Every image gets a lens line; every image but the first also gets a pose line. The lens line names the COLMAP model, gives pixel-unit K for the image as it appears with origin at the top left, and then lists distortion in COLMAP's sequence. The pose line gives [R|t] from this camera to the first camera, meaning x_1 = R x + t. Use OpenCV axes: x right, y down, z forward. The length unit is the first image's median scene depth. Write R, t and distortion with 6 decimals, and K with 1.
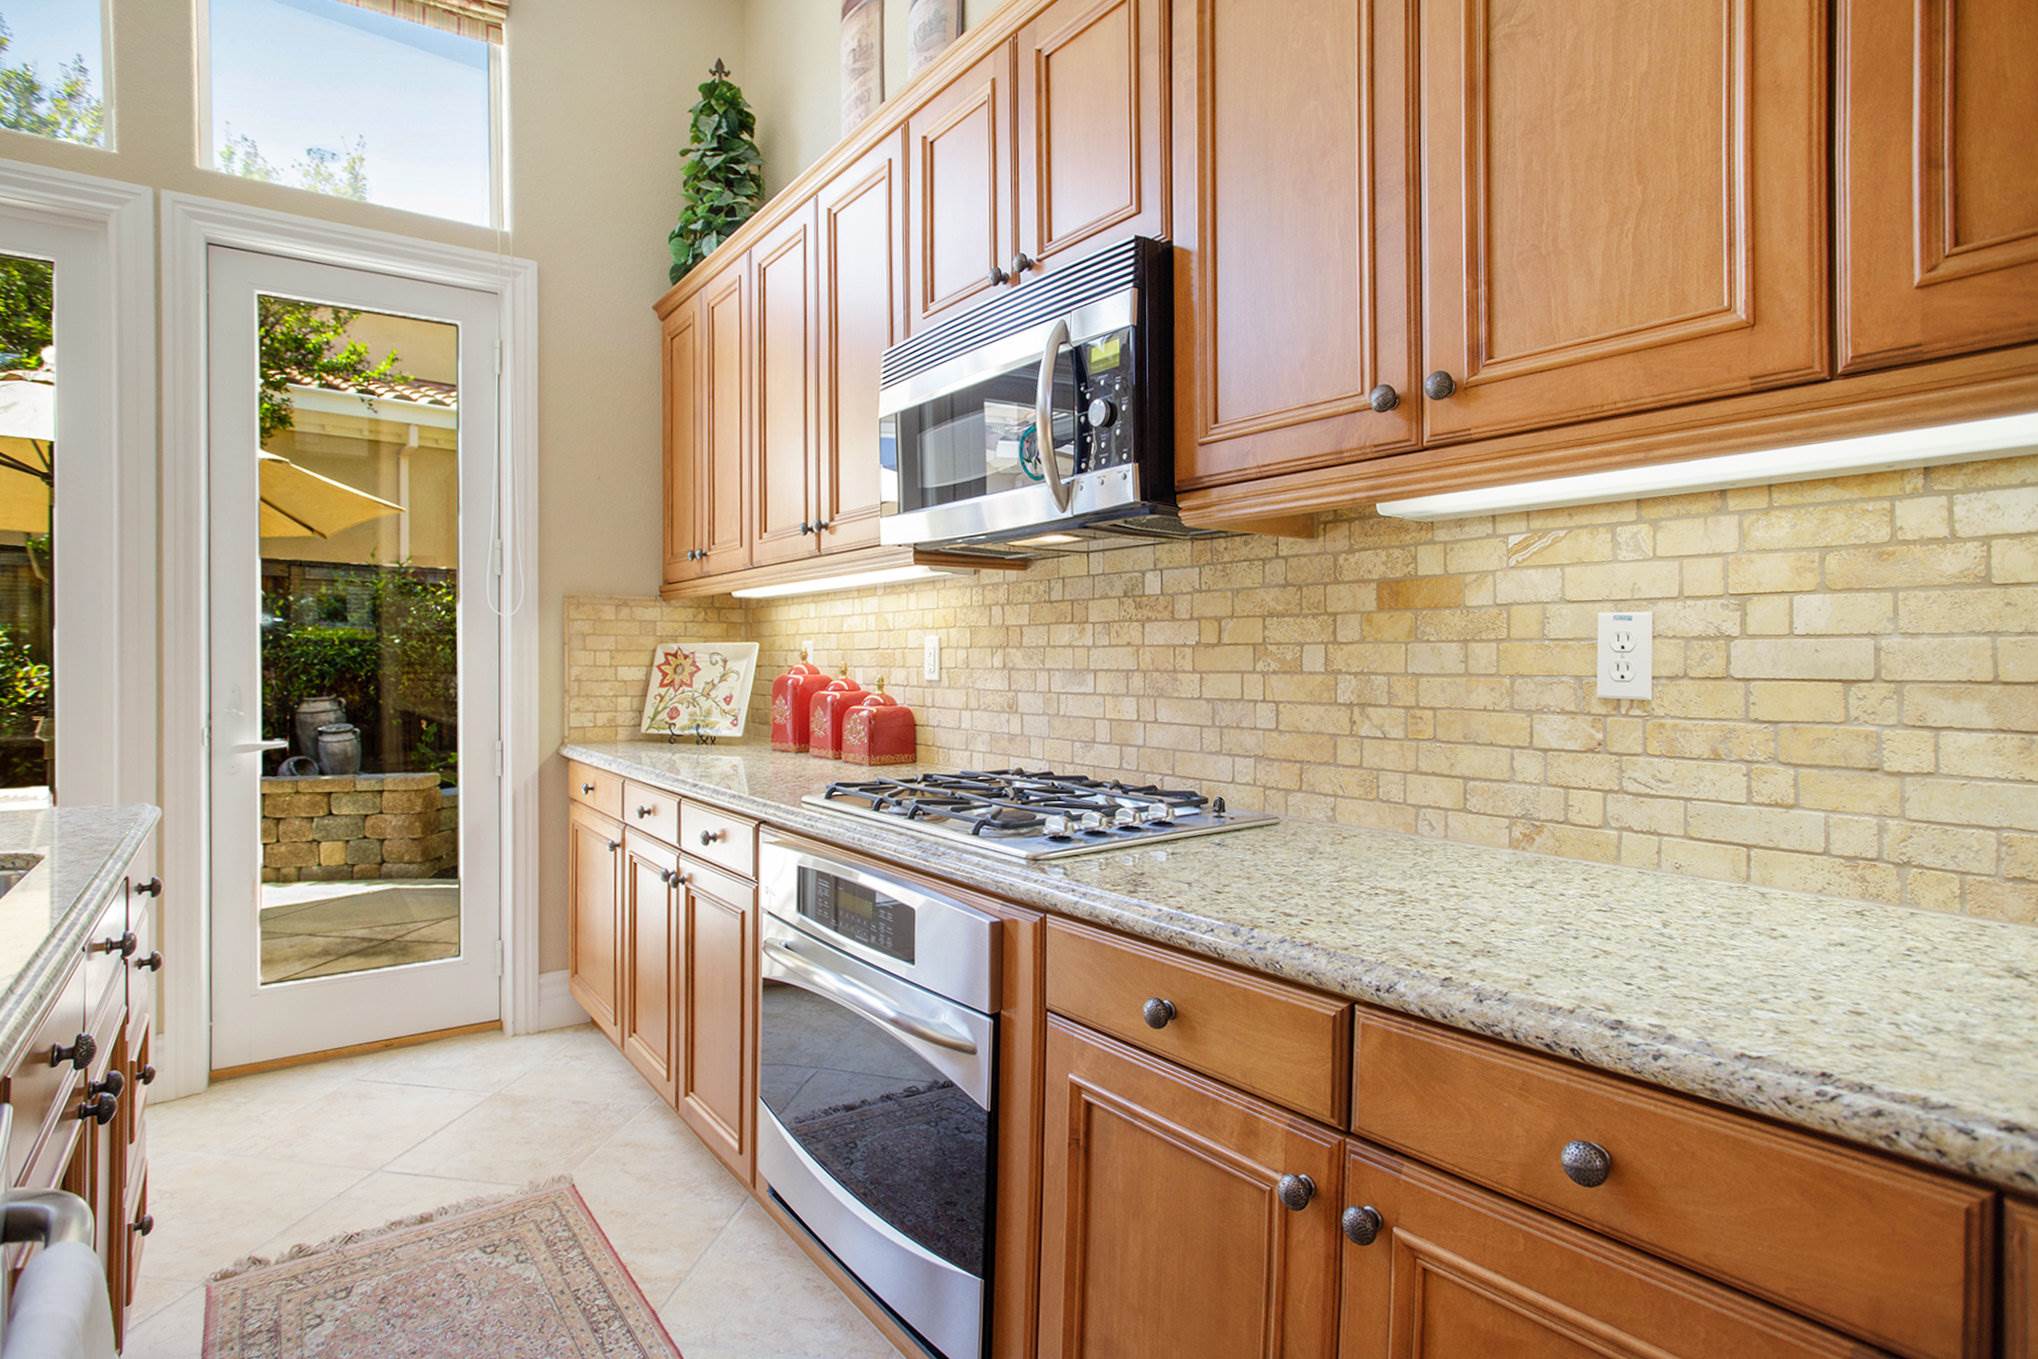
lens RADIAL K [[1076.8, 0, 1019.5], [0, 1076.8, 651.8], [0, 0, 1]] dist [-0.020228, -0.000128]
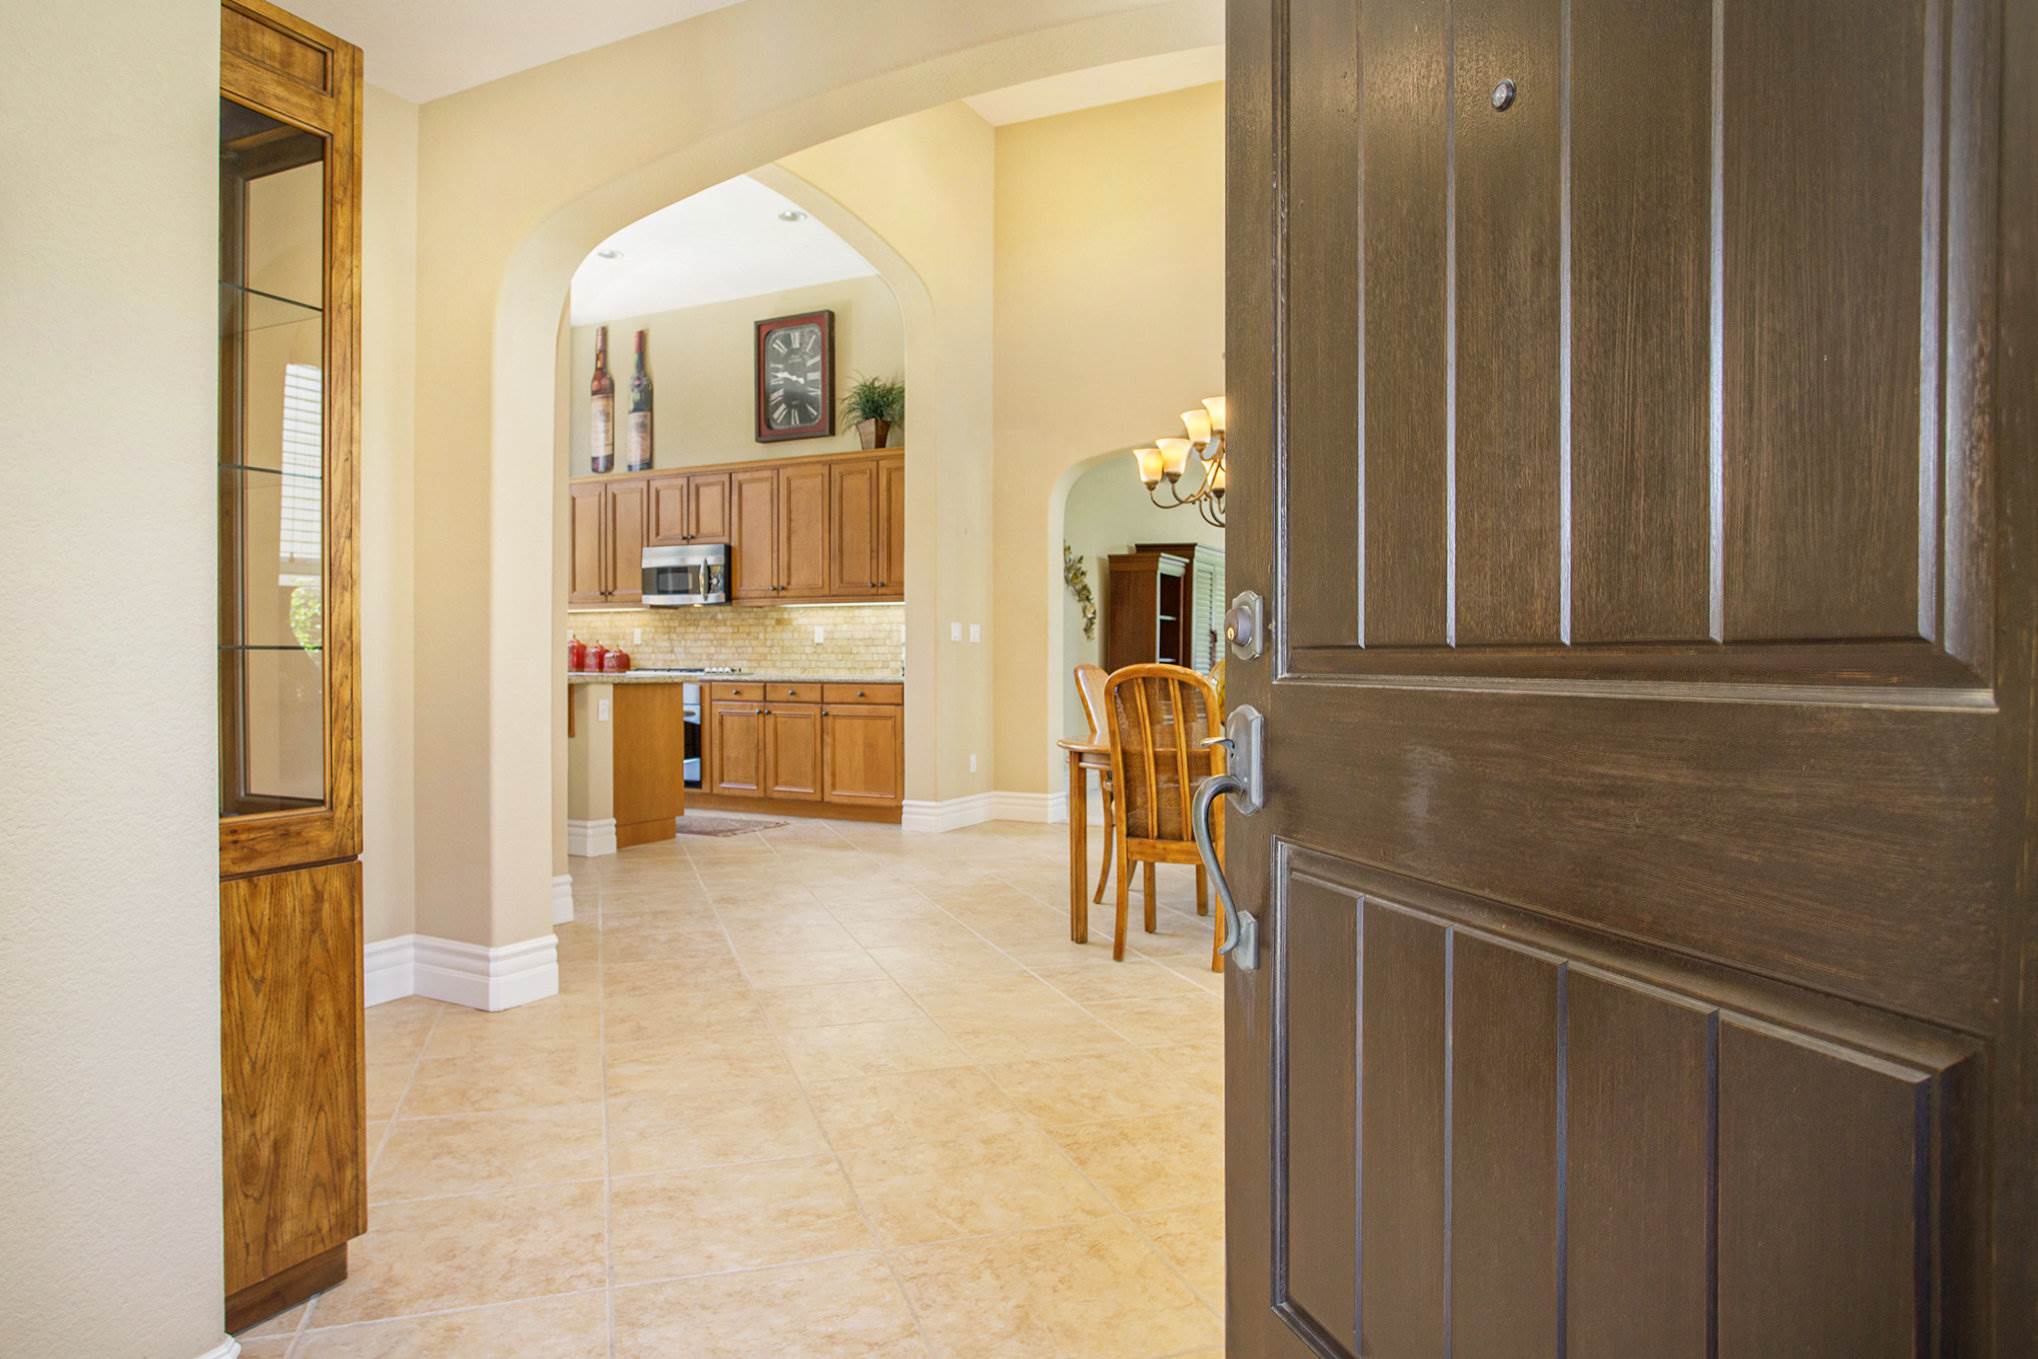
lens RADIAL K [[1224.1, 0, 1016.4], [0, 1224.1, 654.7], [0, 0, 1]] dist [-0.001007, -0.000048]
pose [[0.892840, -0.000626, 0.450374, -0.657507], [-0.002703, 0.999974, 0.006748, 0.029485], [-0.450366, -0.007243, 0.892815, -2.467670]]
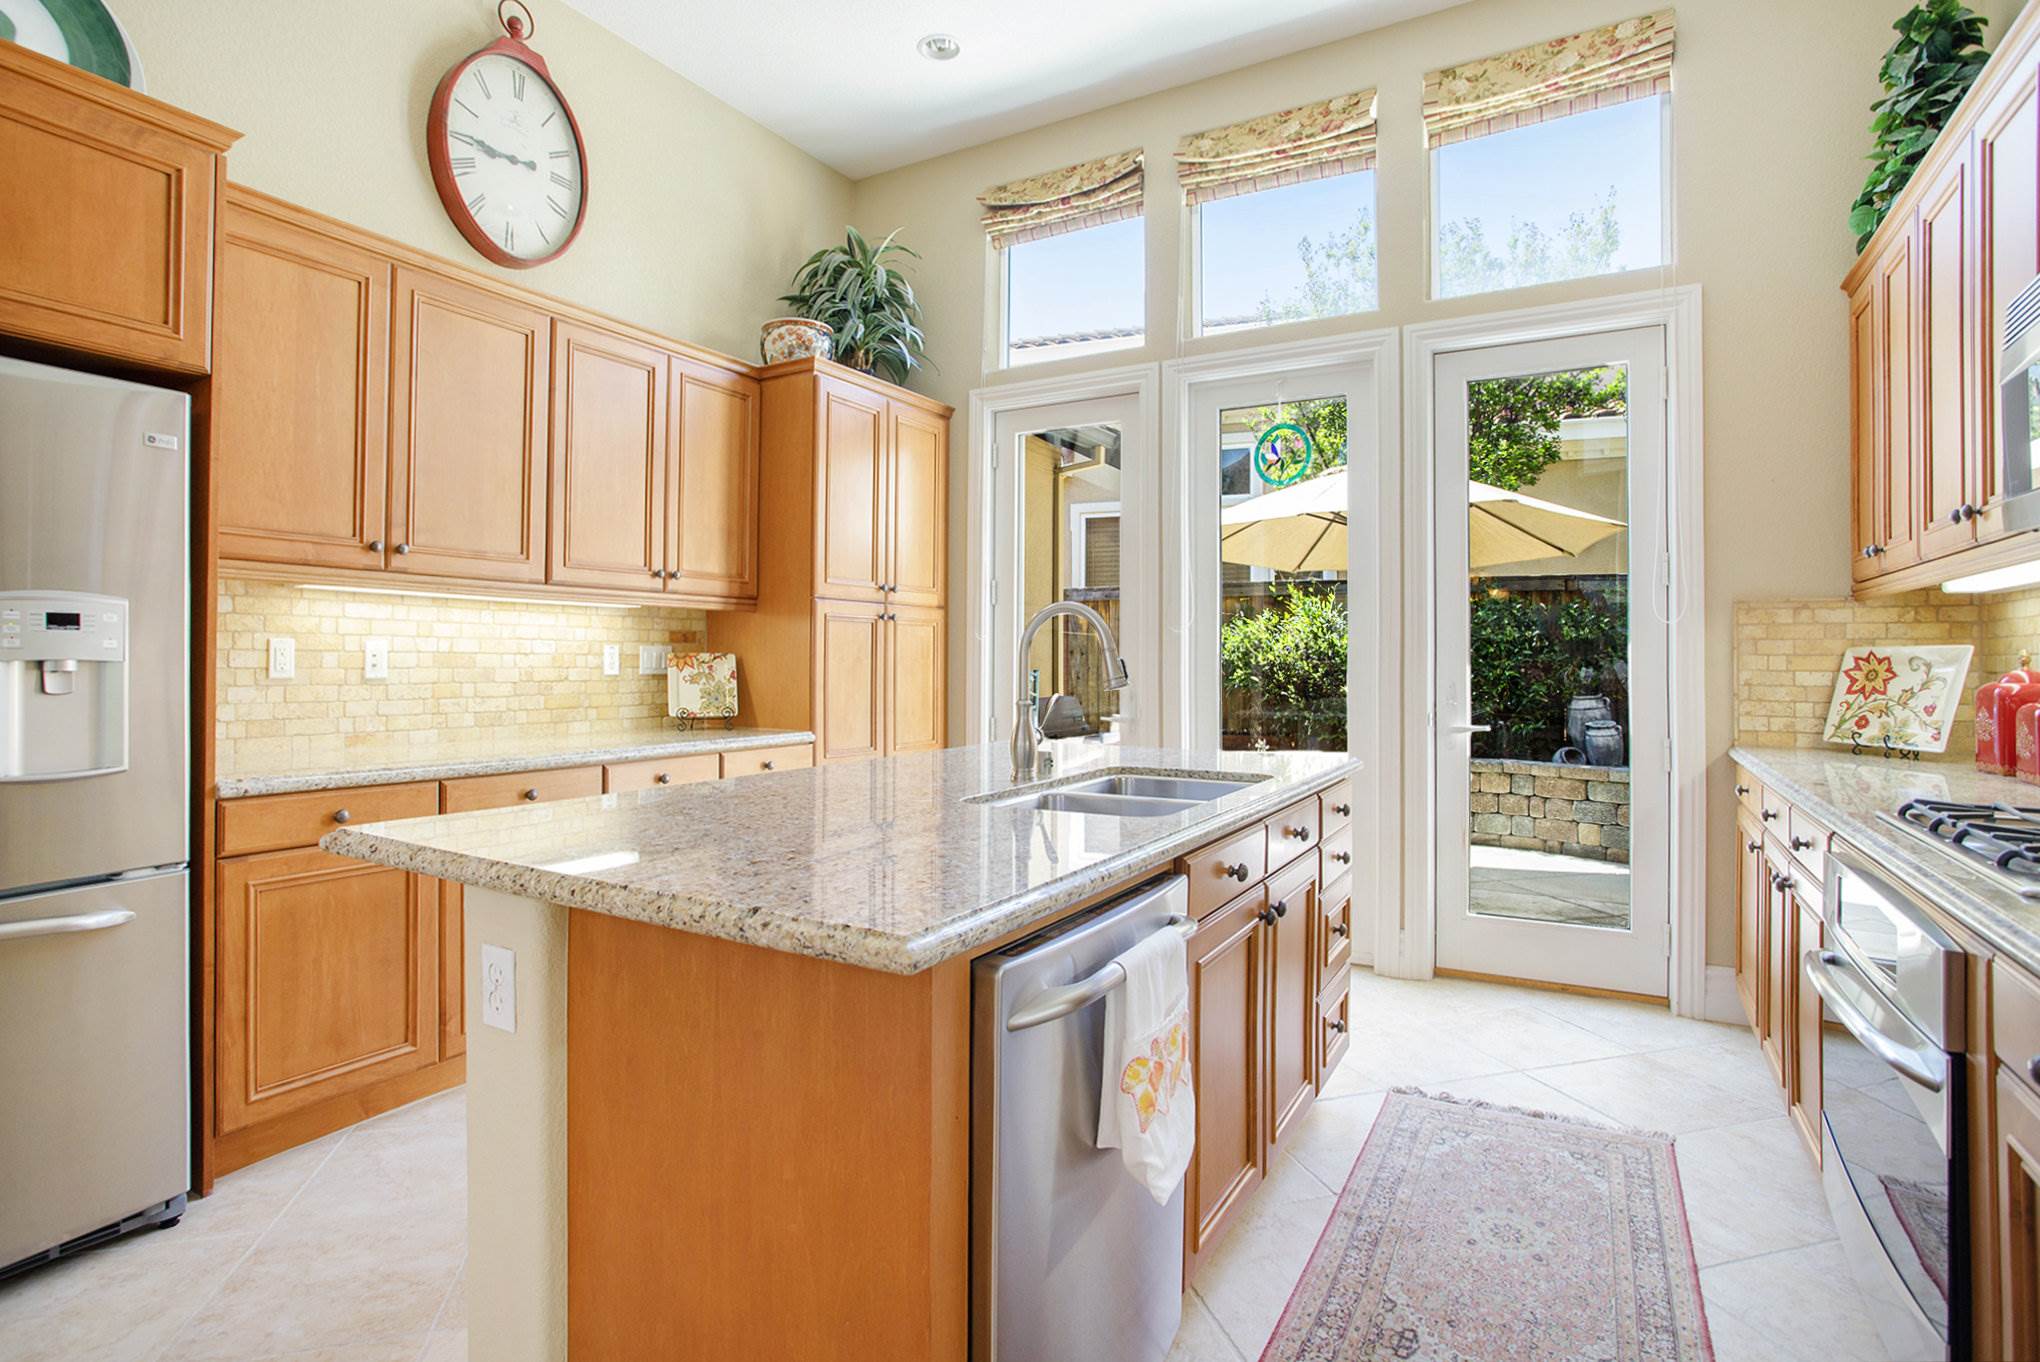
lens RADIAL K [[1038.4, 0, 985.6], [0, 1038.4, 659.2], [0, 0, 1]] dist [-0.048527, 0.029762]
pose [[0.405643, 0.001383, -0.914031, 0.228059], [0.002305, 0.999994, 0.002536, -0.001612], [0.914029, -0.003135, 0.405637, -0.058506]]
